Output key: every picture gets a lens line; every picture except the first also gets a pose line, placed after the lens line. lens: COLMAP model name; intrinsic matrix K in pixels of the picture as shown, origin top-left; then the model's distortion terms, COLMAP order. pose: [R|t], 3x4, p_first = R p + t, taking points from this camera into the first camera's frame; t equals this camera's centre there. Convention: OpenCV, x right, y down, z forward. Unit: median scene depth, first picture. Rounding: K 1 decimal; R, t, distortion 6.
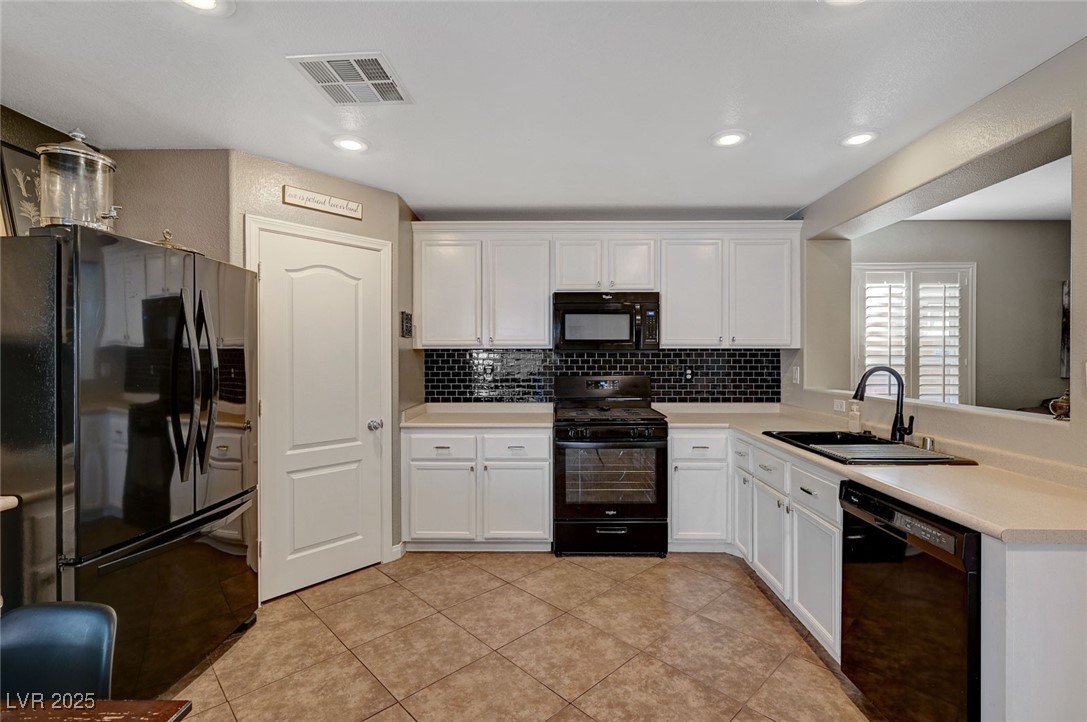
lens RADIAL K [[489.5, 0, 547.9], [0, 489.5, 359.7], [0, 0, 1]] dist [-0.000021, 0.000066]
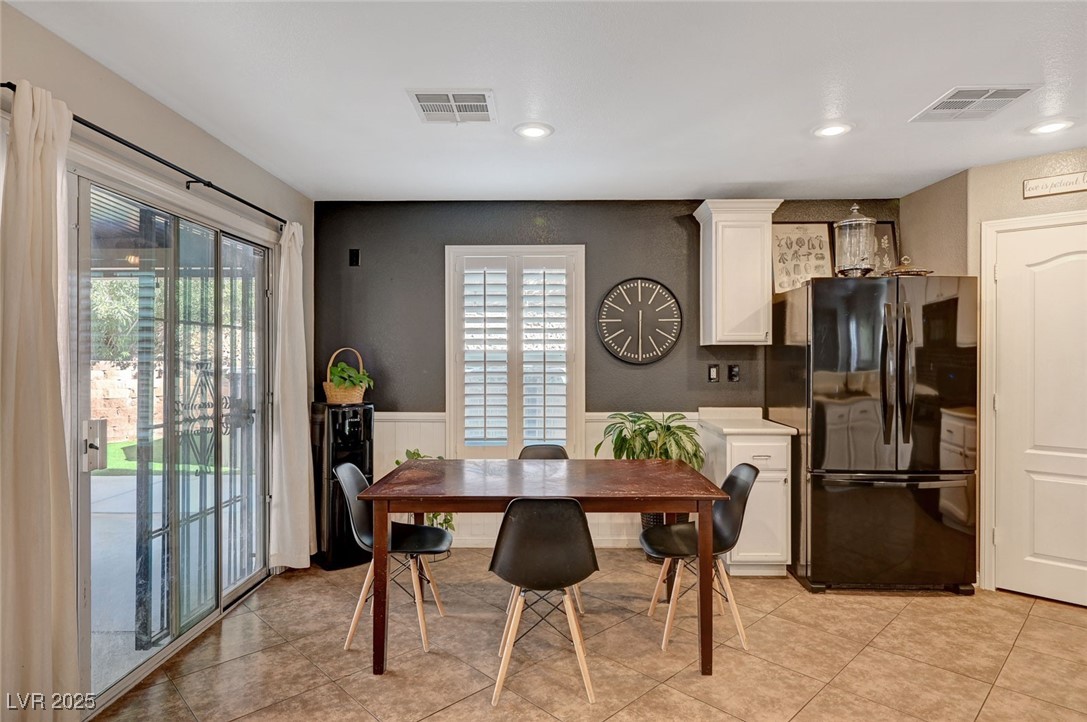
lens RADIAL K [[599.4, 0, 549.6], [0, 599.4, 353.6], [0, 0, 1]] dist [-0.003812, 0.002126]
pose [[0.011793, -0.000851, -0.999930, 0.556671], [-0.004415, 0.999990, -0.000903, -0.000759], [0.999921, 0.004425, 0.011789, 0.020562]]
